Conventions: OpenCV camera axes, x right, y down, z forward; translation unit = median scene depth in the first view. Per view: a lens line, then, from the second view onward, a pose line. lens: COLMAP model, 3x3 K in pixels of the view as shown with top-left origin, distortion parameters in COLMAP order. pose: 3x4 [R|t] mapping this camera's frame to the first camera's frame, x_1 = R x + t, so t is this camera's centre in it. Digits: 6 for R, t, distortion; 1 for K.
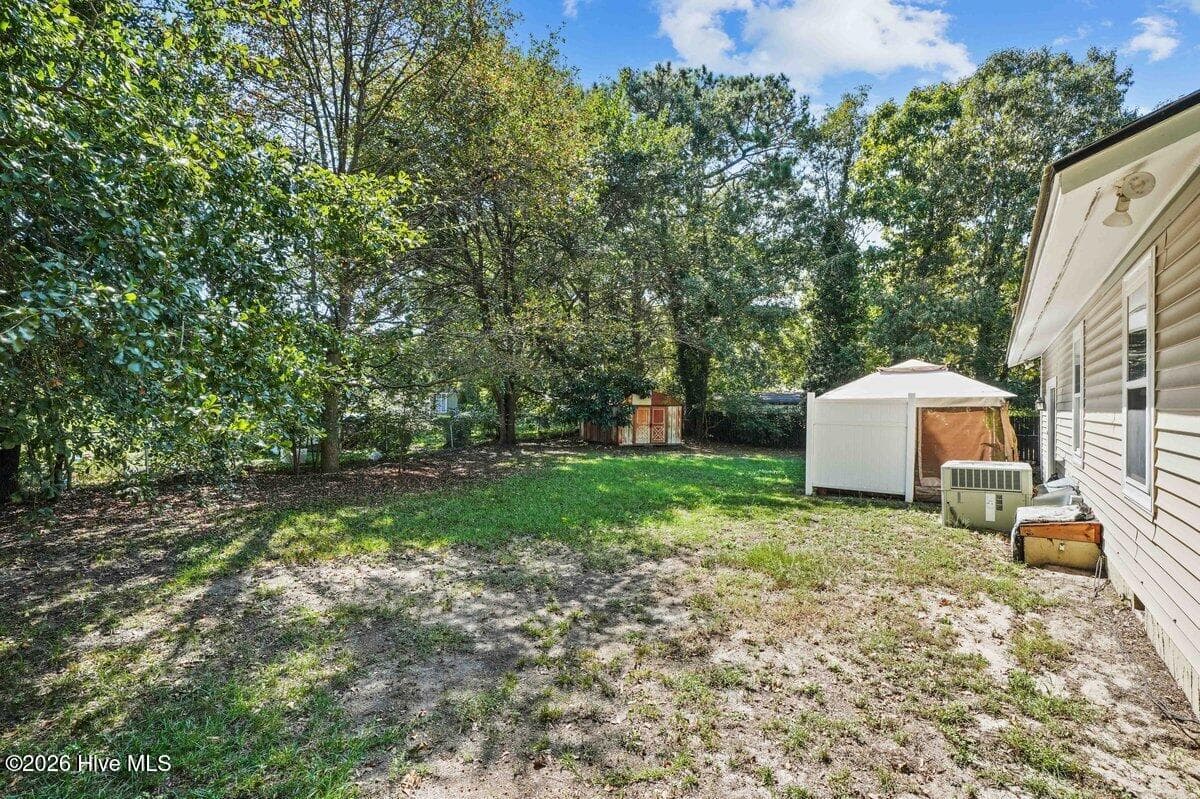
lens RADIAL K [[563.7, 0, 600.0], [0, 563.7, 404.3], [0, 0, 1]] dist [-0.003724, -0.000232]
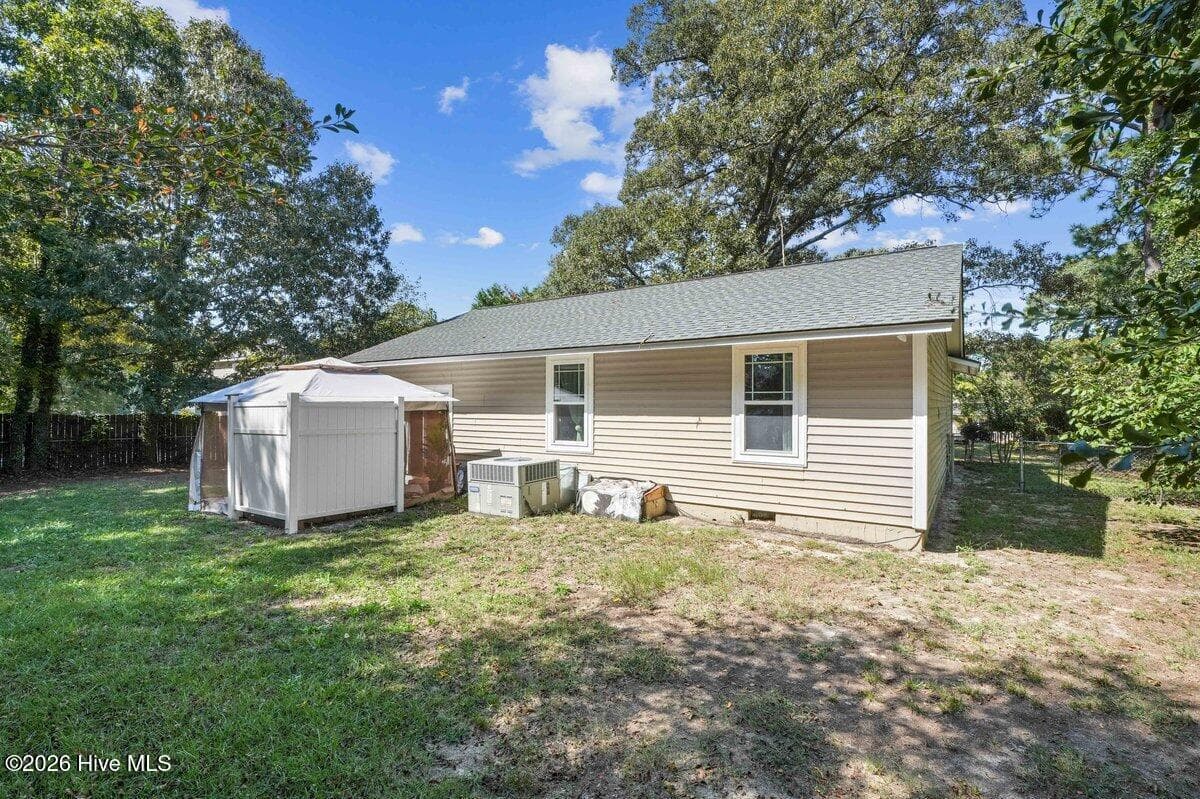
lens RADIAL K [[563.7, 0, 600.4], [0, 563.7, 402.8], [0, 0, 1]] dist [-0.003724, -0.000232]
pose [[-0.043580, 0.002081, 0.999048, -0.802301], [-0.009156, 0.999955, -0.002482, -0.020864], [-0.999008, -0.009255, -0.043559, 1.363483]]
